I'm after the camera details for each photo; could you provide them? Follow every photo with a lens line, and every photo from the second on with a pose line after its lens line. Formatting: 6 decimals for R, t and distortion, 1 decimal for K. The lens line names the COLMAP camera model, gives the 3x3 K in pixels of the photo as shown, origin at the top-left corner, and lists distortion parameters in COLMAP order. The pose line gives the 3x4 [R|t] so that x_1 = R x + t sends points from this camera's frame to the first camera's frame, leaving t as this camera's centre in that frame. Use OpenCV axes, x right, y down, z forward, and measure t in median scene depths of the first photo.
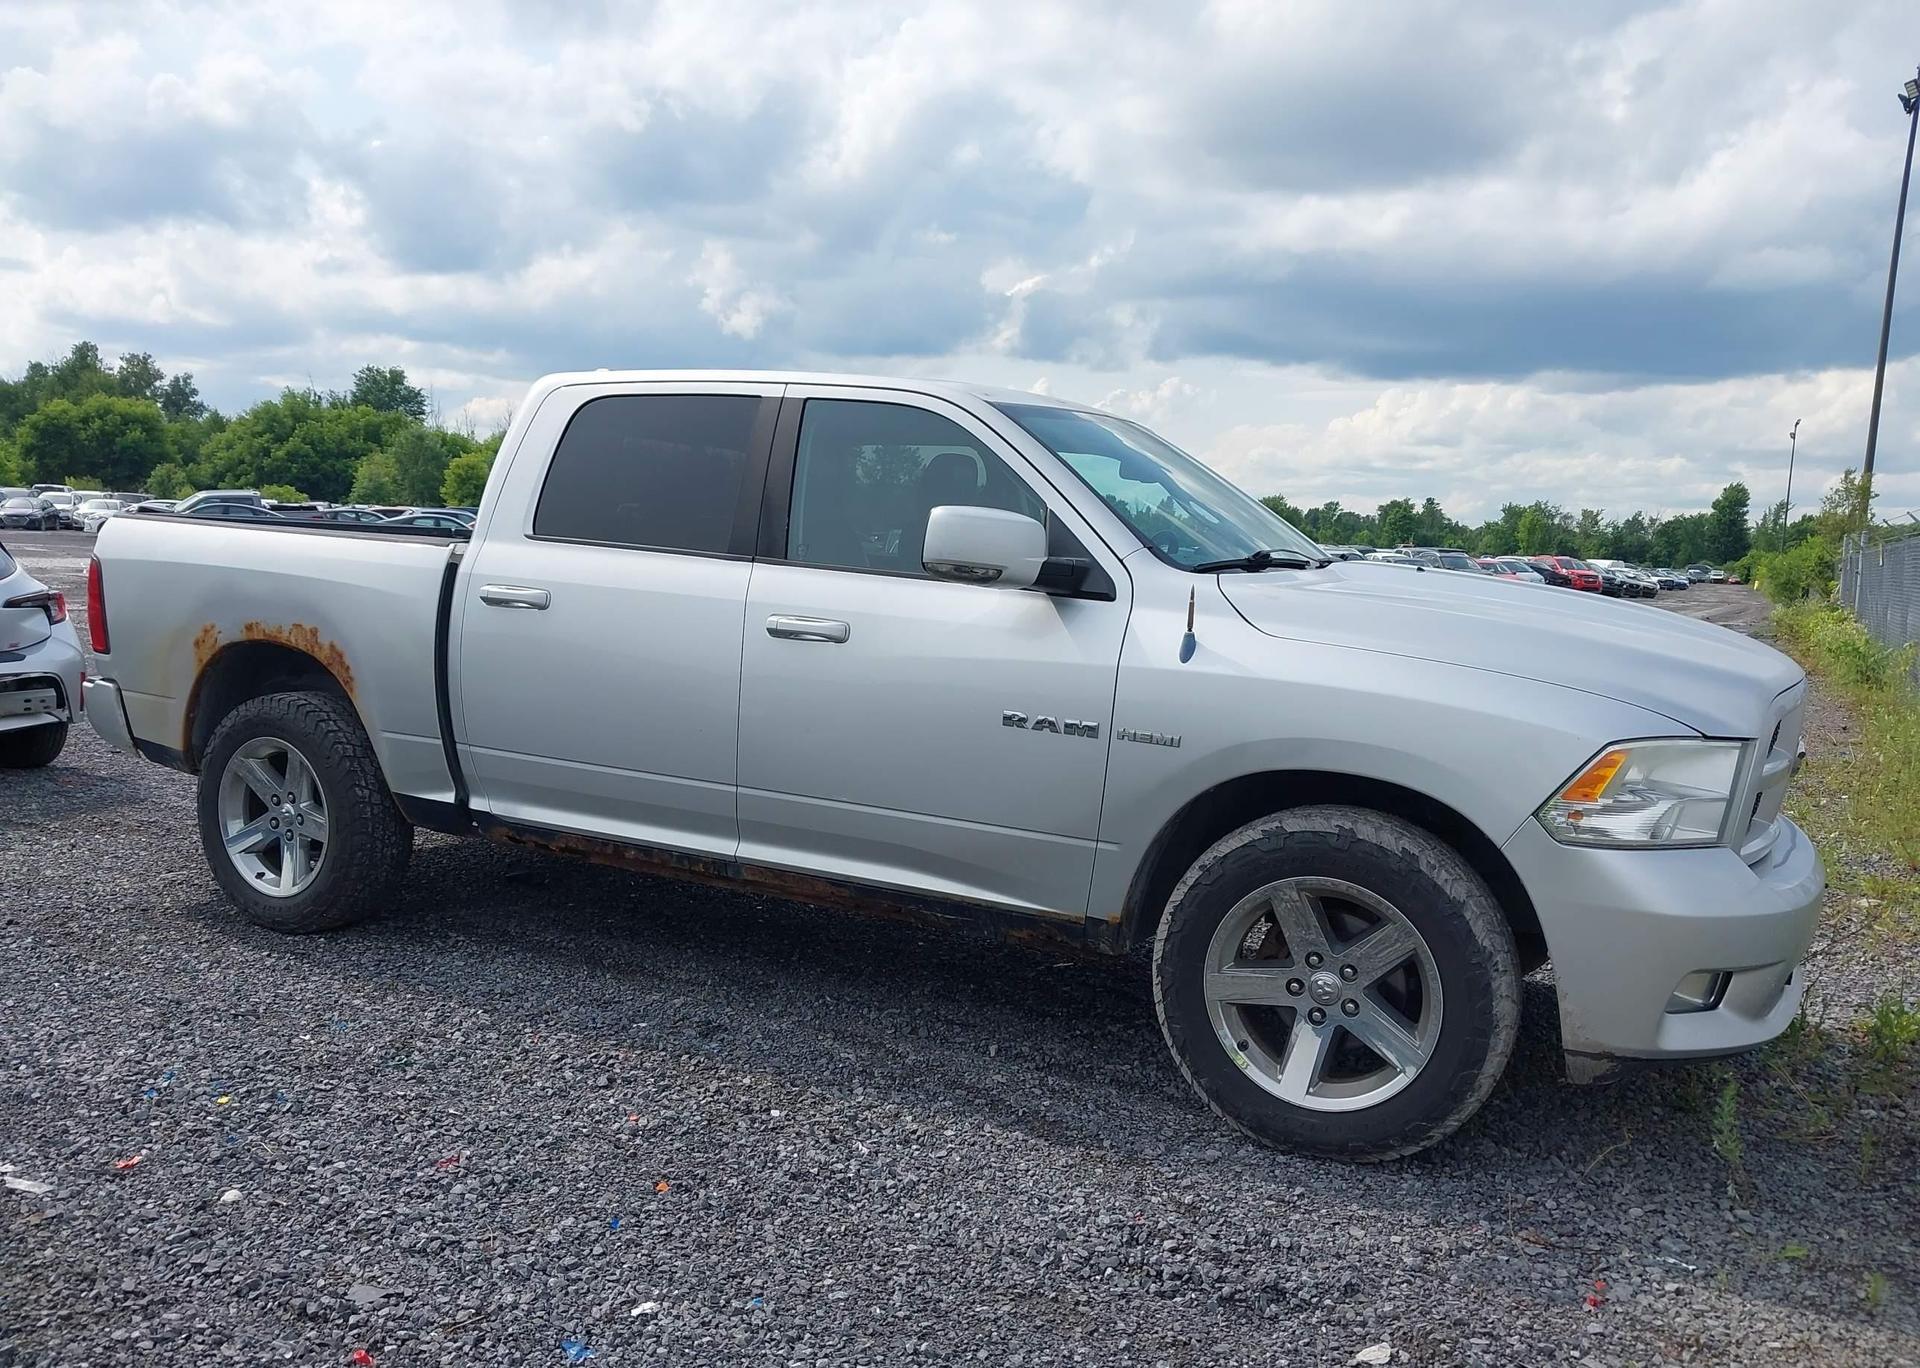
lens RADIAL K [[1518.6, 0, 960.0], [0, 1518.6, 684.0], [0, 0, 1]] dist [0.050625, -0.091382]
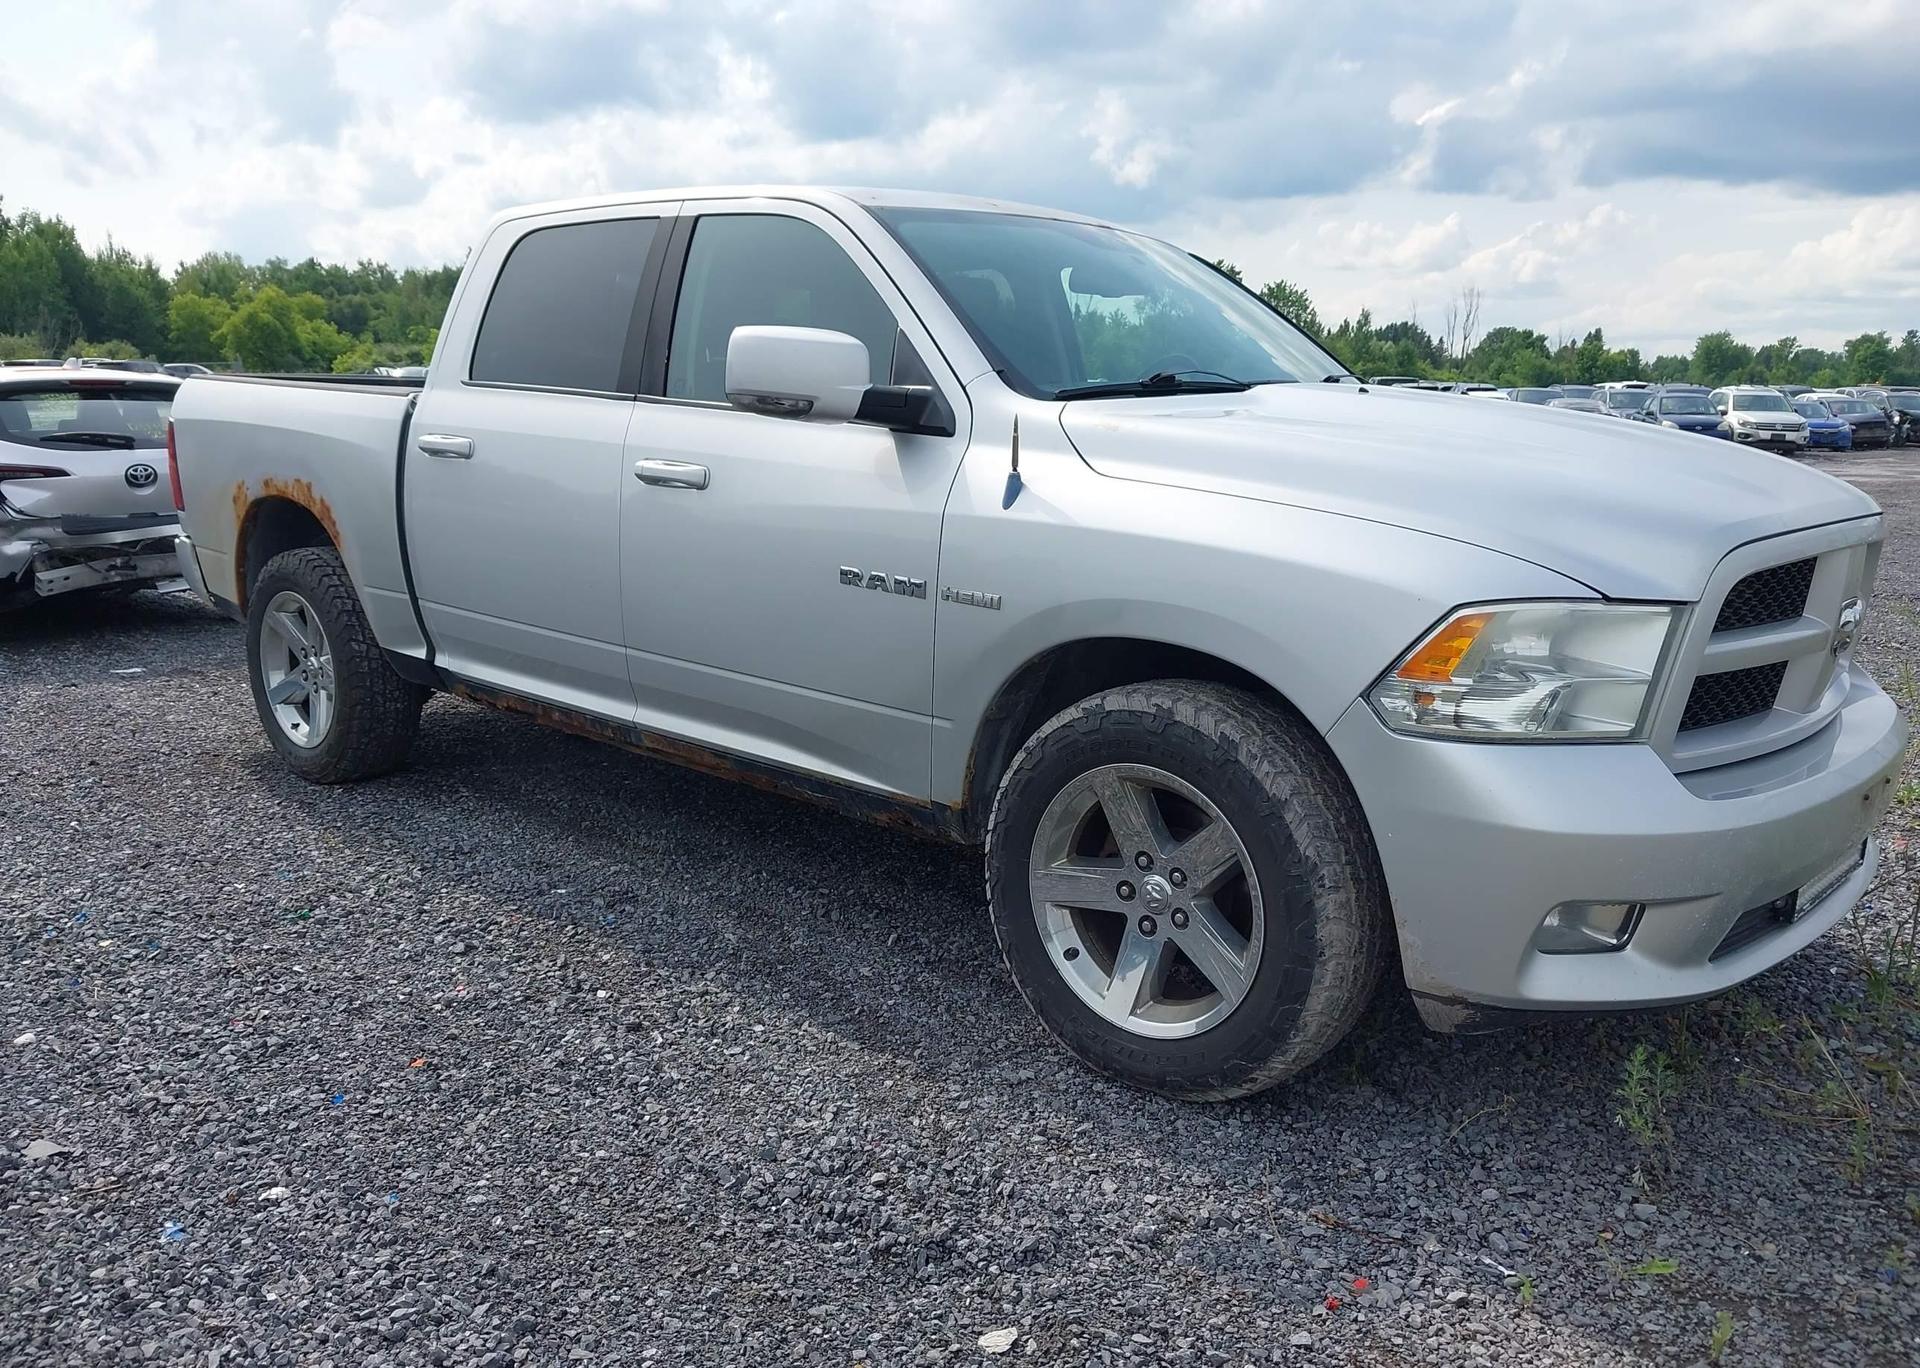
lens RADIAL K [[1531.6, 0, 960.0], [0, 1531.6, 684.0], [0, 0, 1]] dist [0.000651, -0.006598]
pose [[0.969138, 0.020130, -0.245695, 0.321134], [0.002296, 0.995880, 0.090647, 0.006066], [0.246508, -0.088414, 0.965099, 0.159995]]
